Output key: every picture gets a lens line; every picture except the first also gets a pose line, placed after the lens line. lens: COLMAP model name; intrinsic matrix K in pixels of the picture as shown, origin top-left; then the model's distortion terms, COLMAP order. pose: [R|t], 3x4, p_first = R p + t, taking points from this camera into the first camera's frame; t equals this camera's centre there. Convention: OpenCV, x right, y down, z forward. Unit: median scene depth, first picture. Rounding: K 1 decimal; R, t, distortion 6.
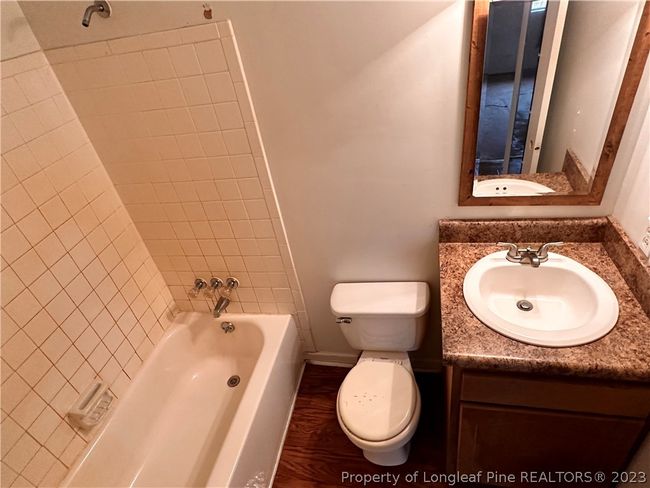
lens RADIAL K [[376.2, 0, 325.0], [0, 376.2, 244.0], [0, 0, 1]] dist [-0.001914, -0.000517]
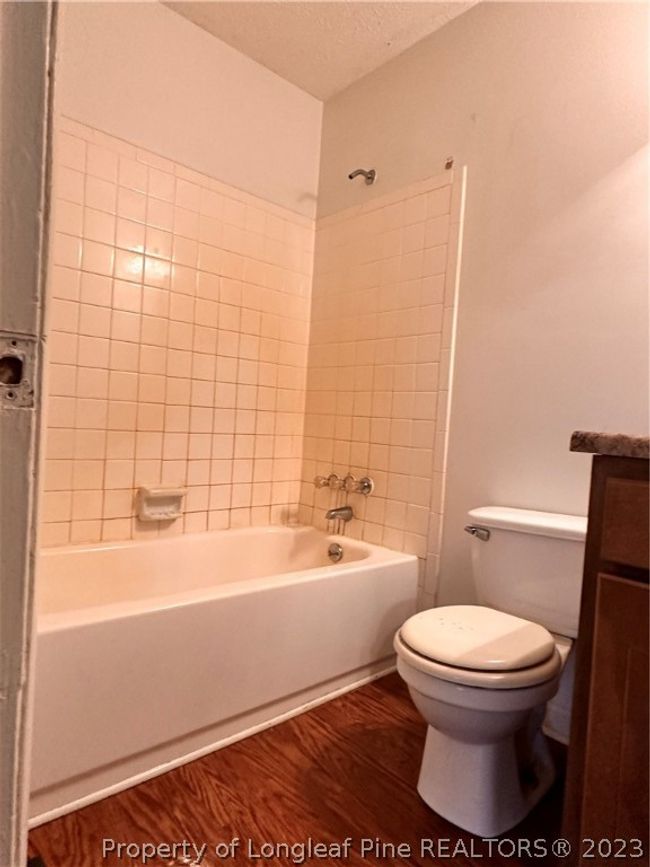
lens RADIAL K [[501.8, 0, 325.0], [0, 501.8, 433.5], [0, 0, 1]] dist [-0.001914, -0.000517]
pose [[0.785660, 0.224646, -0.576431, 0.292122], [-0.489860, 0.794972, -0.357850, 0.488537], [0.377857, 0.563519, 0.734623, 0.177612]]
